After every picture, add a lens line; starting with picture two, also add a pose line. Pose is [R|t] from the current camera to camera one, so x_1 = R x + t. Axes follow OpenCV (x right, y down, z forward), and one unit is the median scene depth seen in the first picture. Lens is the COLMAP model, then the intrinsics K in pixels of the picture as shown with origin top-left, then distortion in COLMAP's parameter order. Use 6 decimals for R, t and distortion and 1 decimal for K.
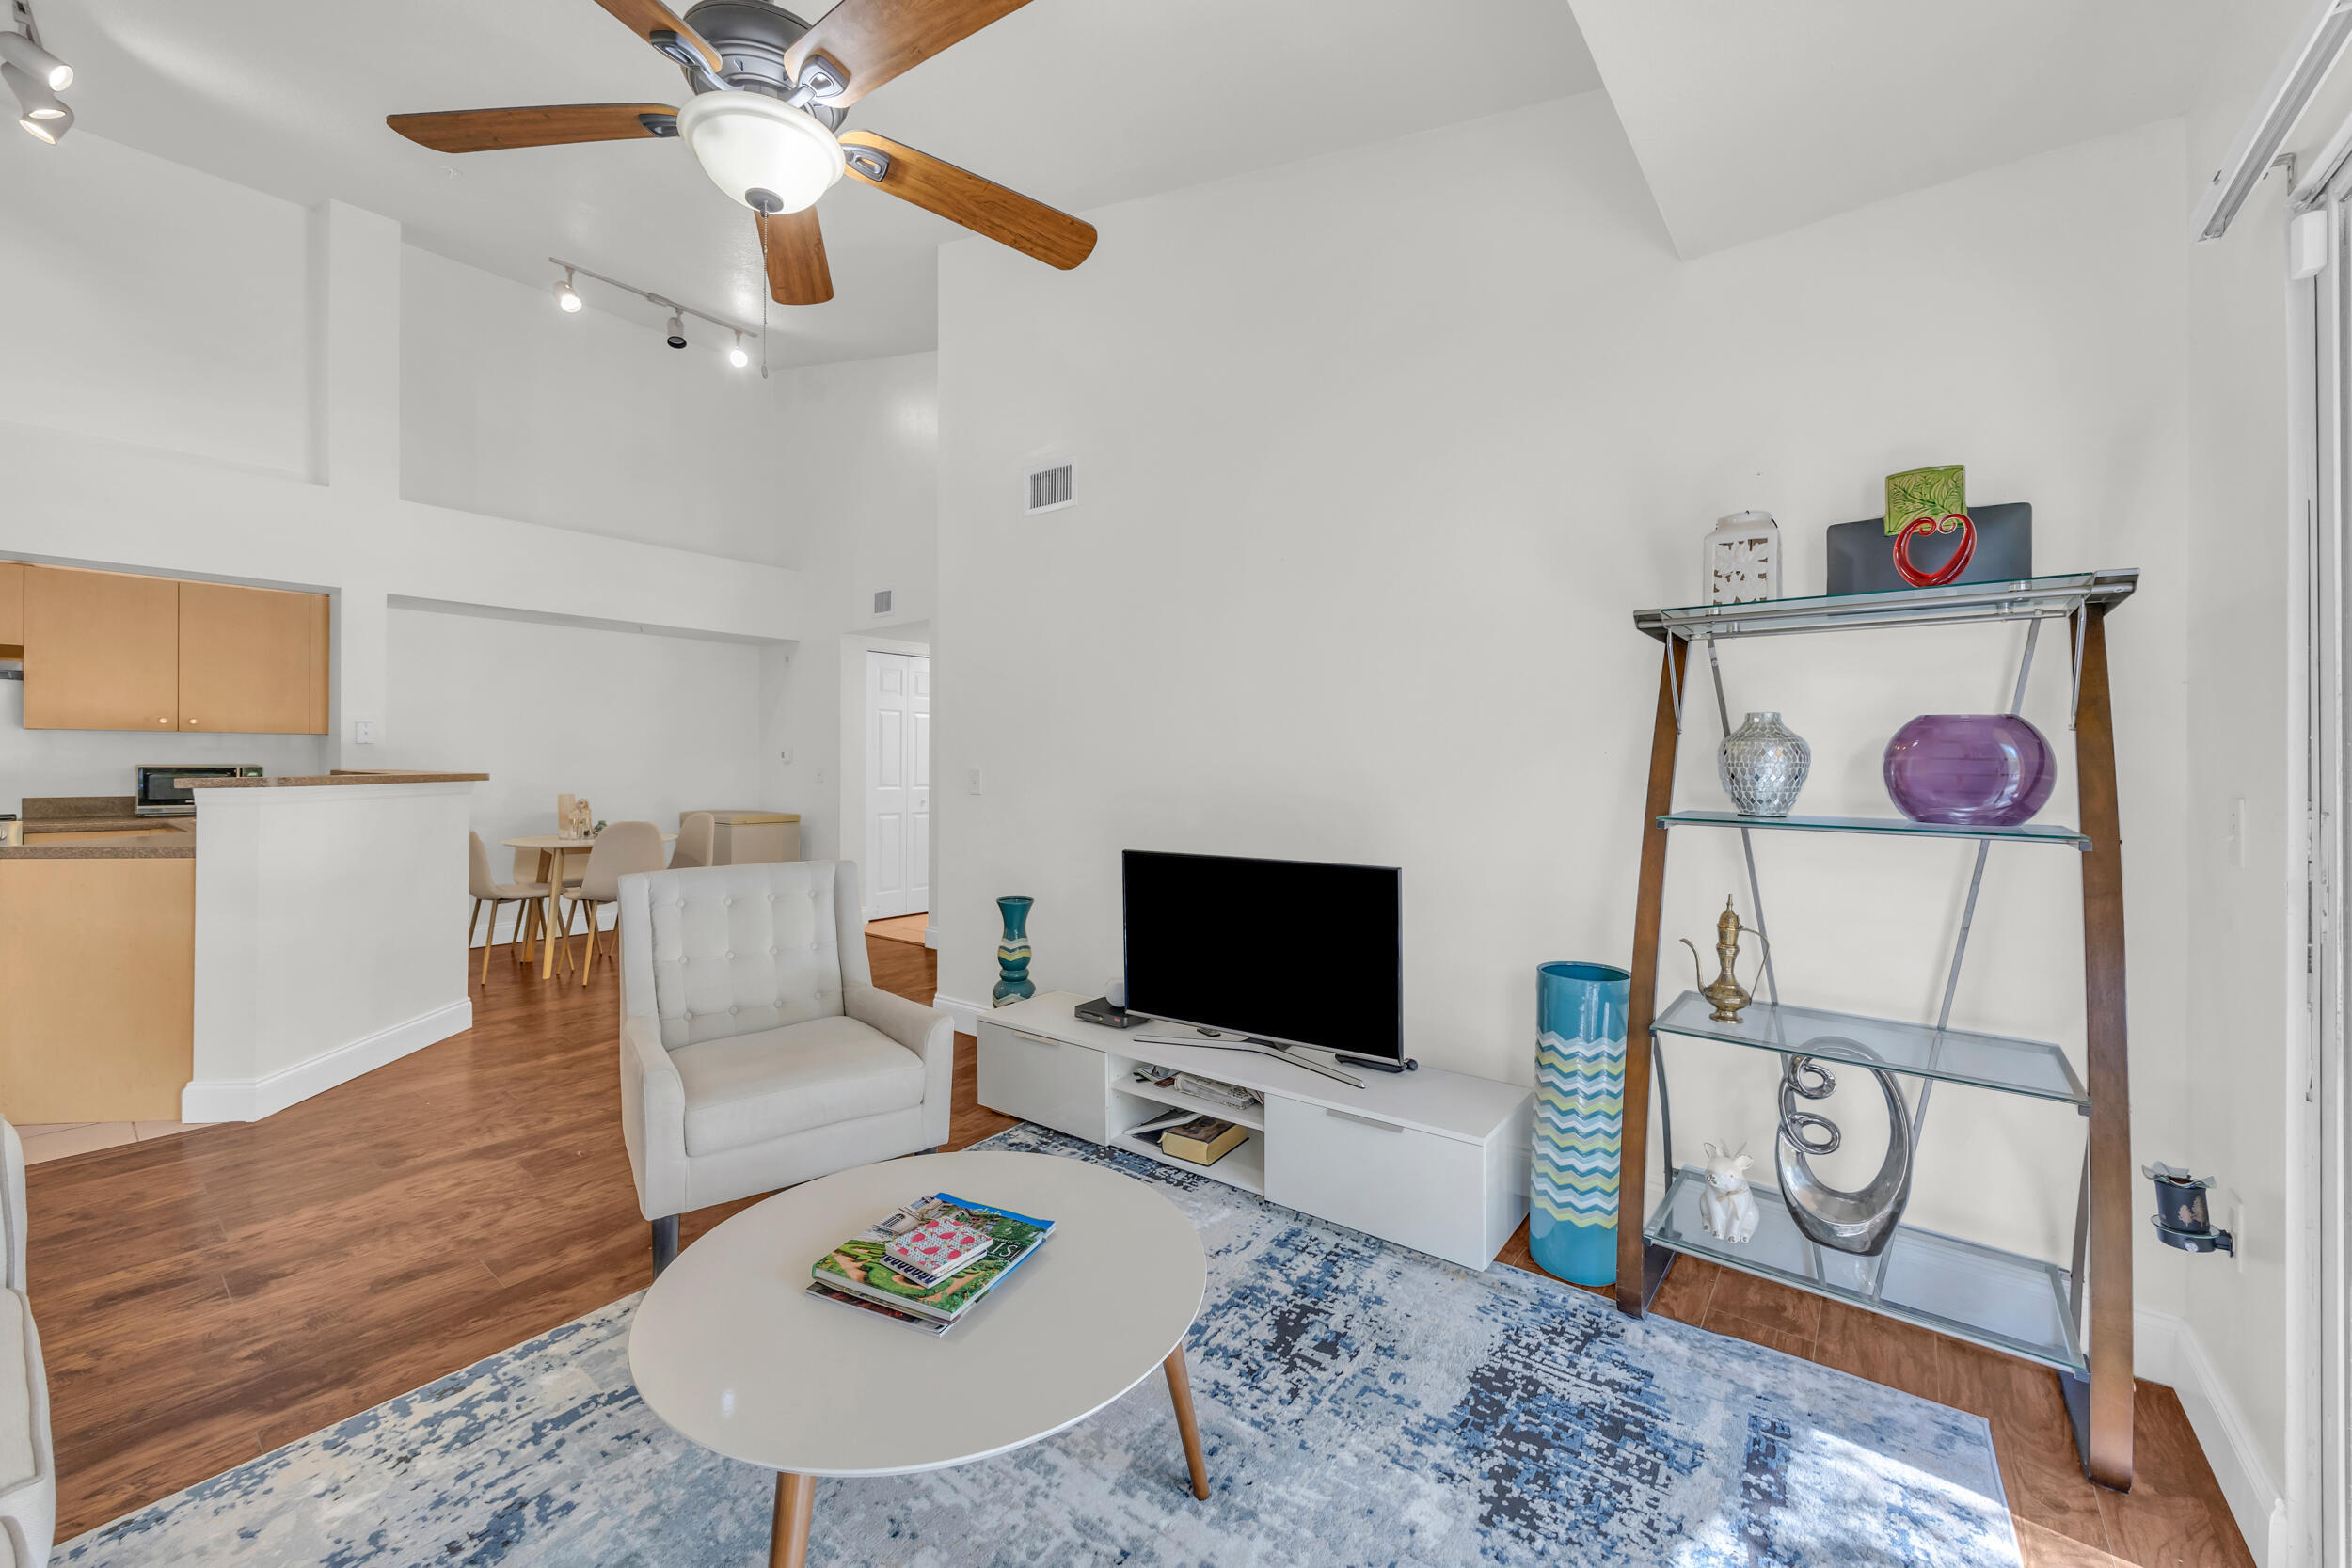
lens RADIAL K [[904.7, 0, 1163.2], [0, 904.7, 767.0], [0, 0, 1]] dist [-0.001933, -0.000099]
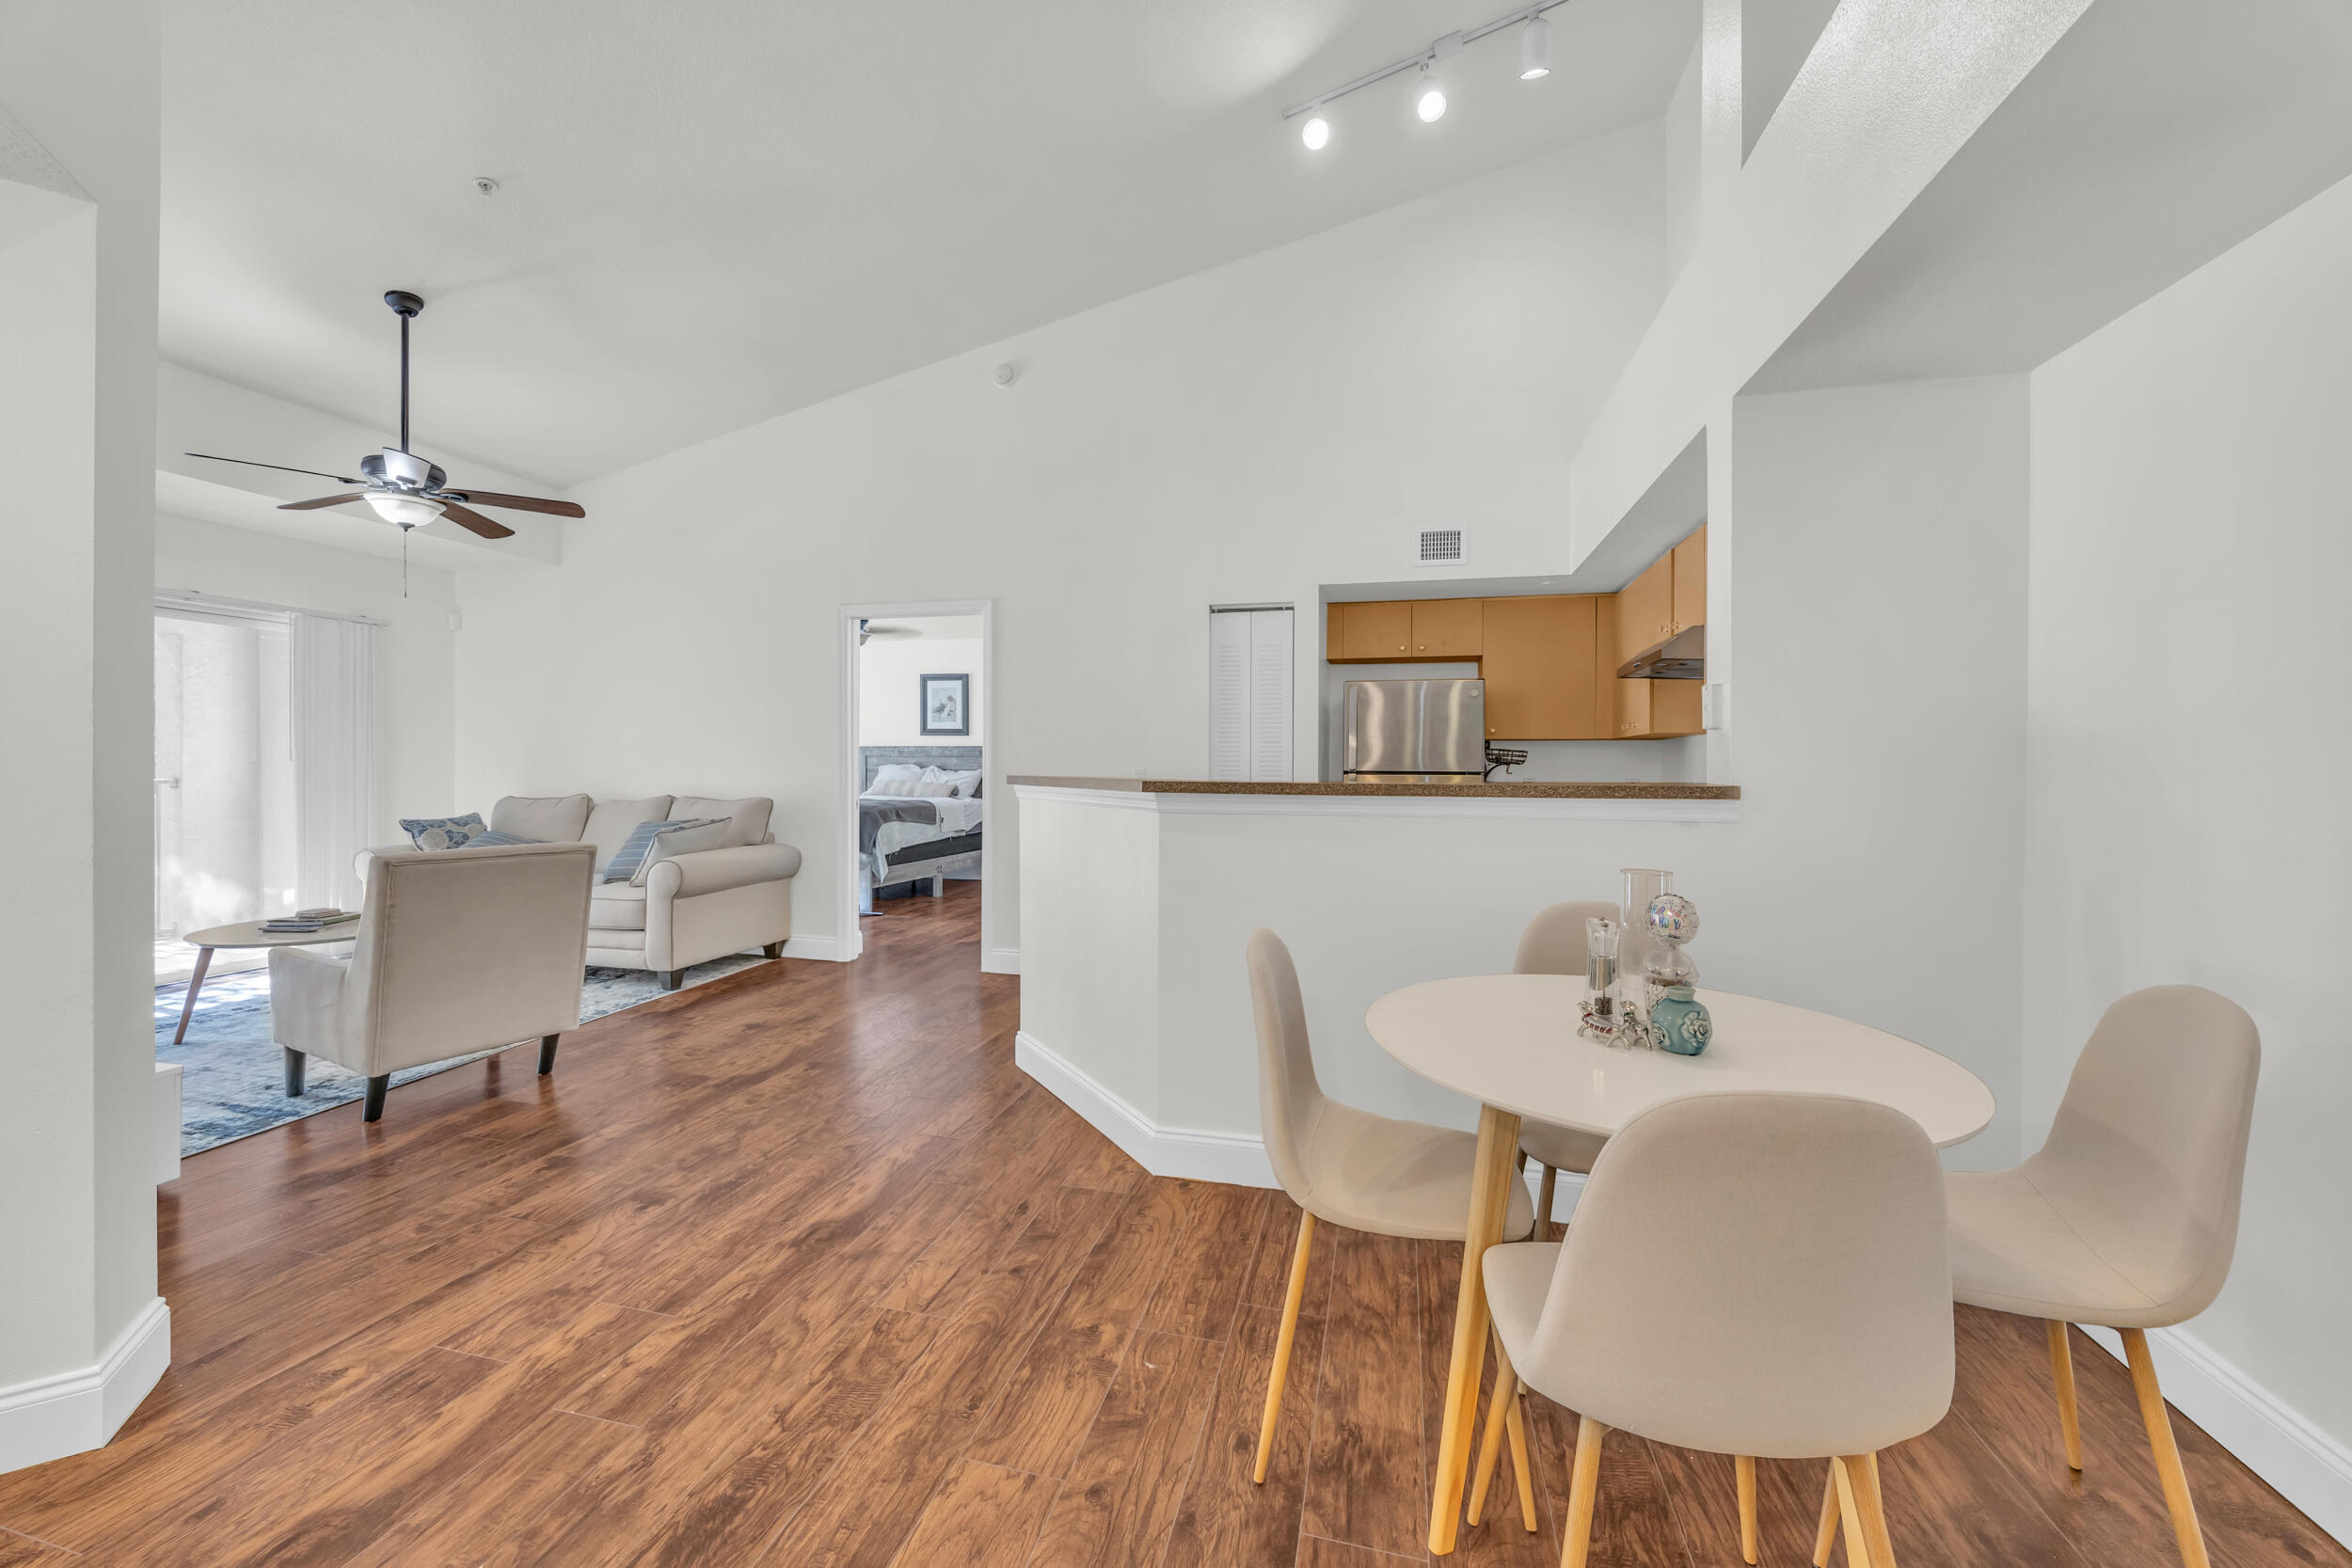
lens RADIAL K [[904.7, 0, 1174.0], [0, 904.7, 775.0], [0, 0, 1]] dist [-0.001933, -0.000099]
pose [[-0.907566, -0.005955, -0.419866, -0.952420], [-0.012185, 0.999852, 0.012157, -0.008086], [0.419732, 0.016150, -0.907504, 2.983322]]
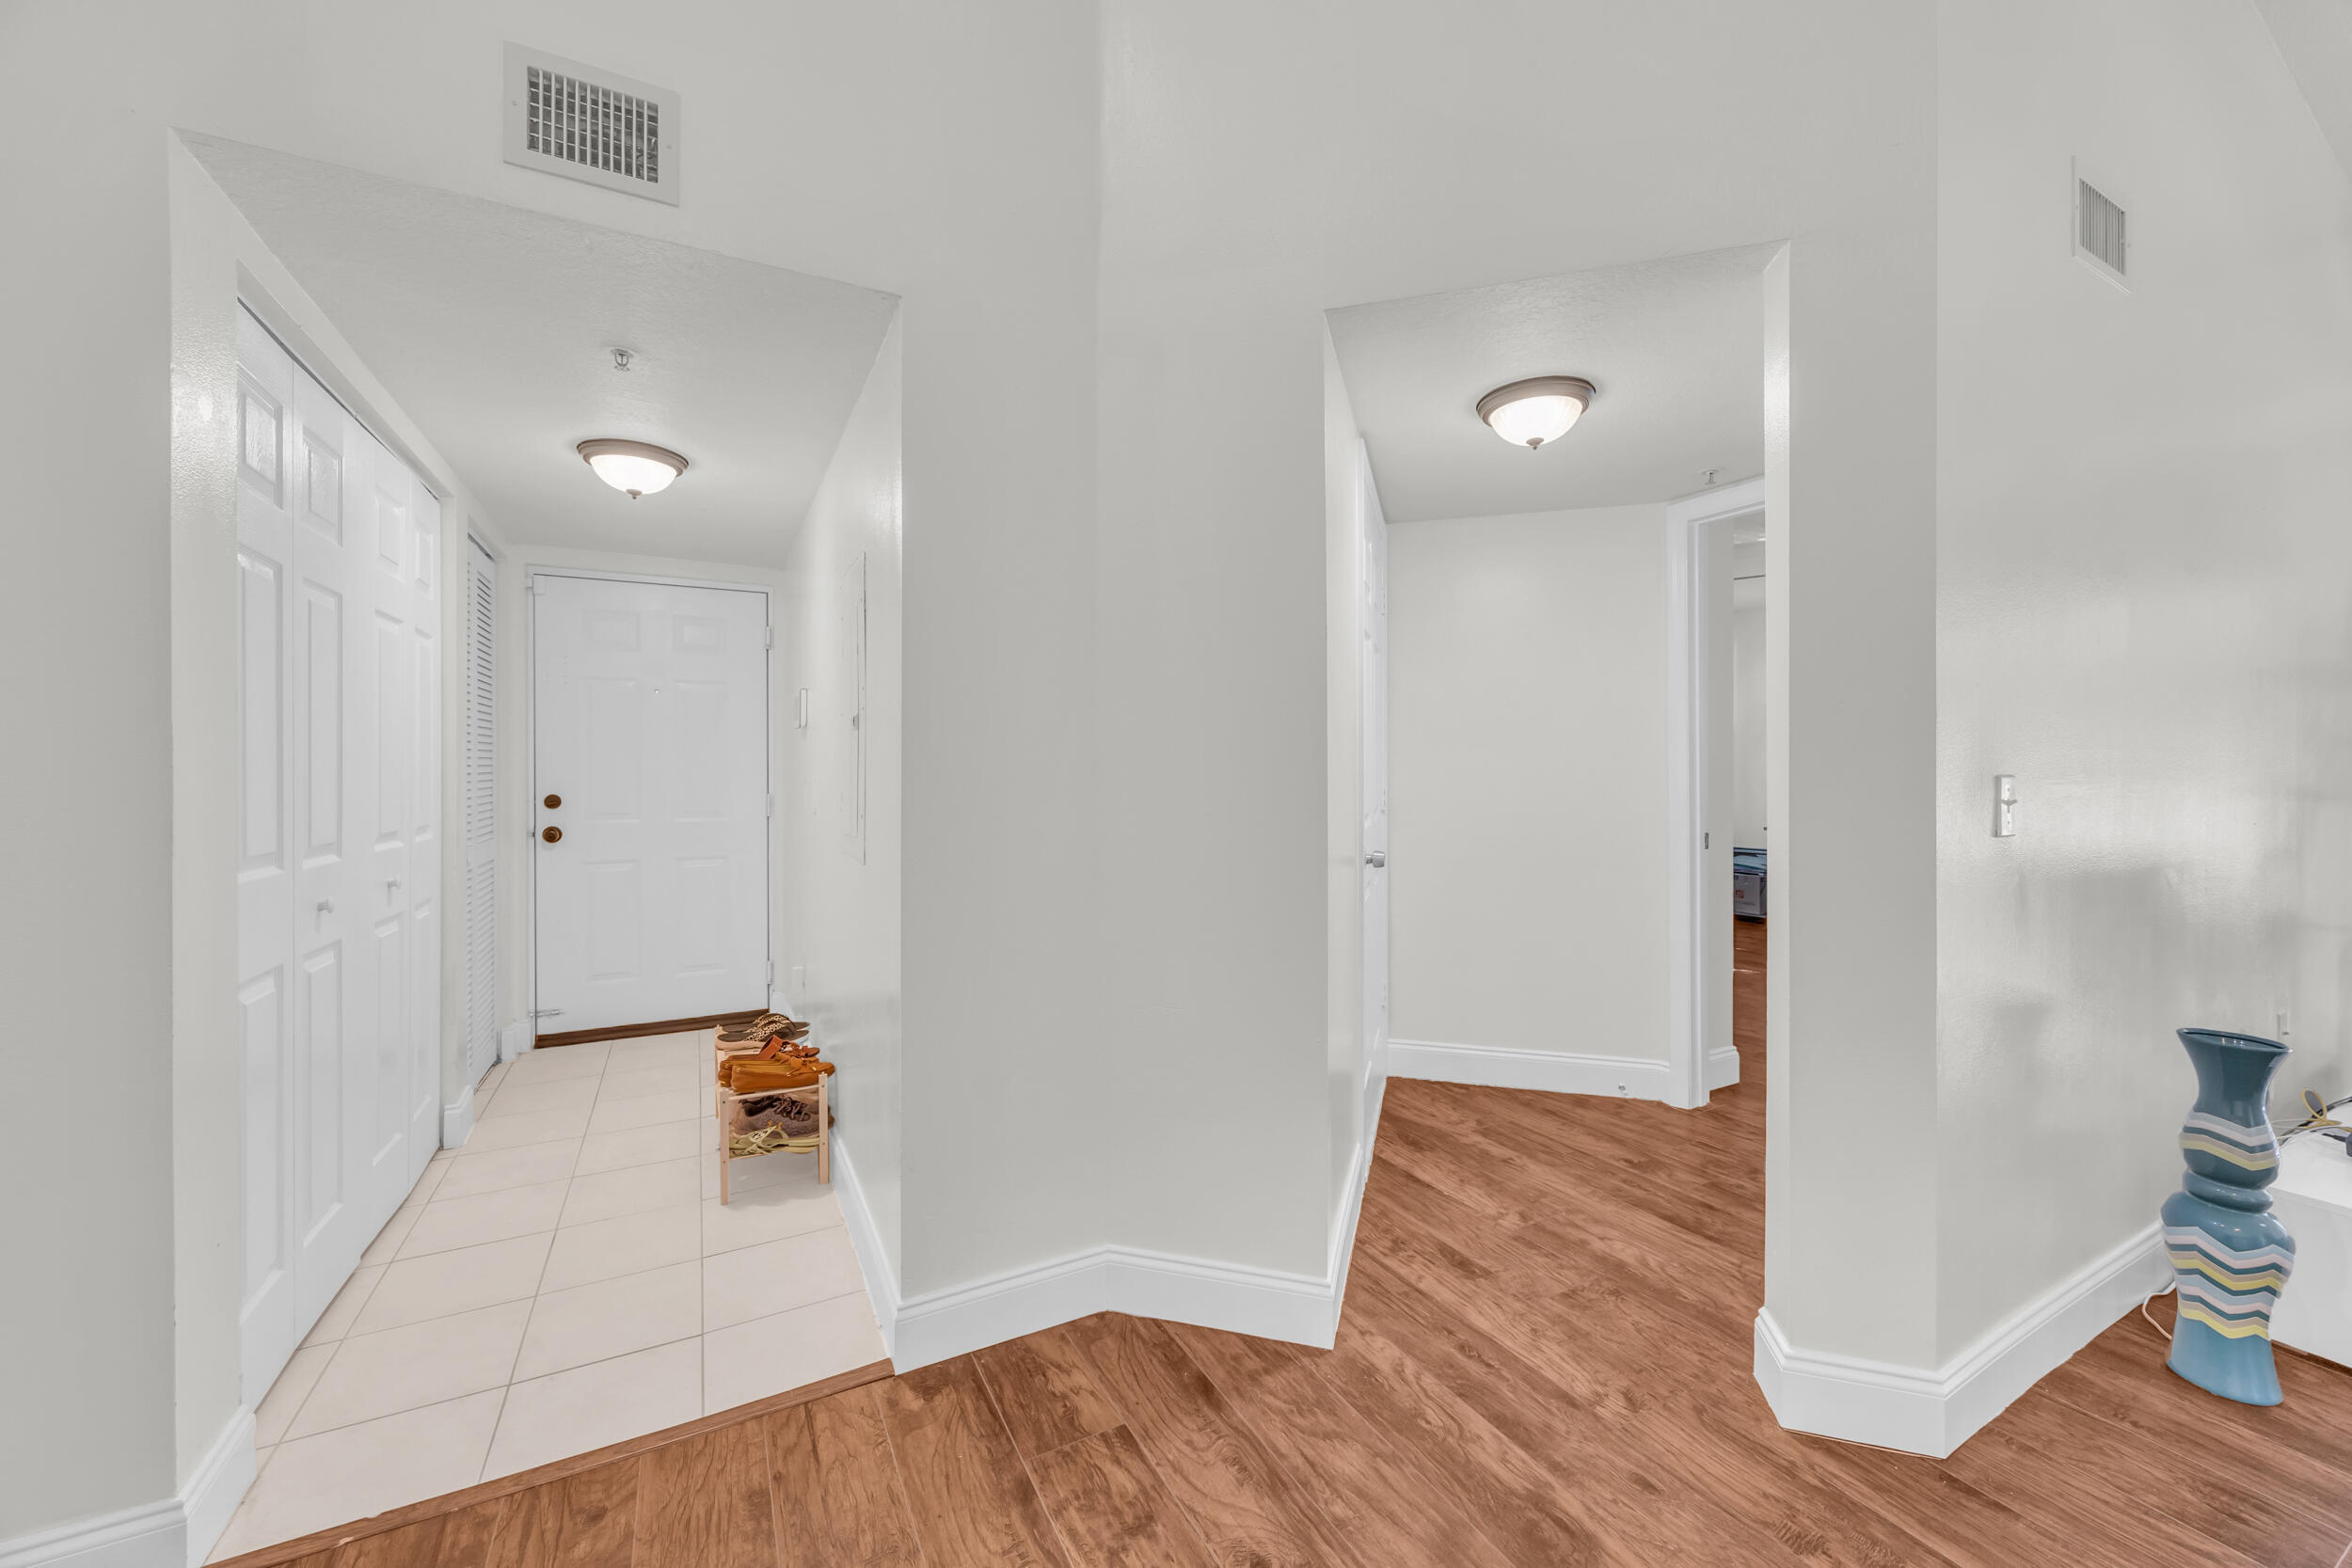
lens RADIAL K [[904.7, 0, 1174.5], [0, 904.7, 767.7], [0, 0, 1]] dist [-0.001933, -0.000099]
pose [[0.404250, -0.004628, 0.914637, -1.360728], [0.009140, 0.999958, 0.001020, -0.005558], [-0.914603, 0.007947, 0.404275, 2.148769]]
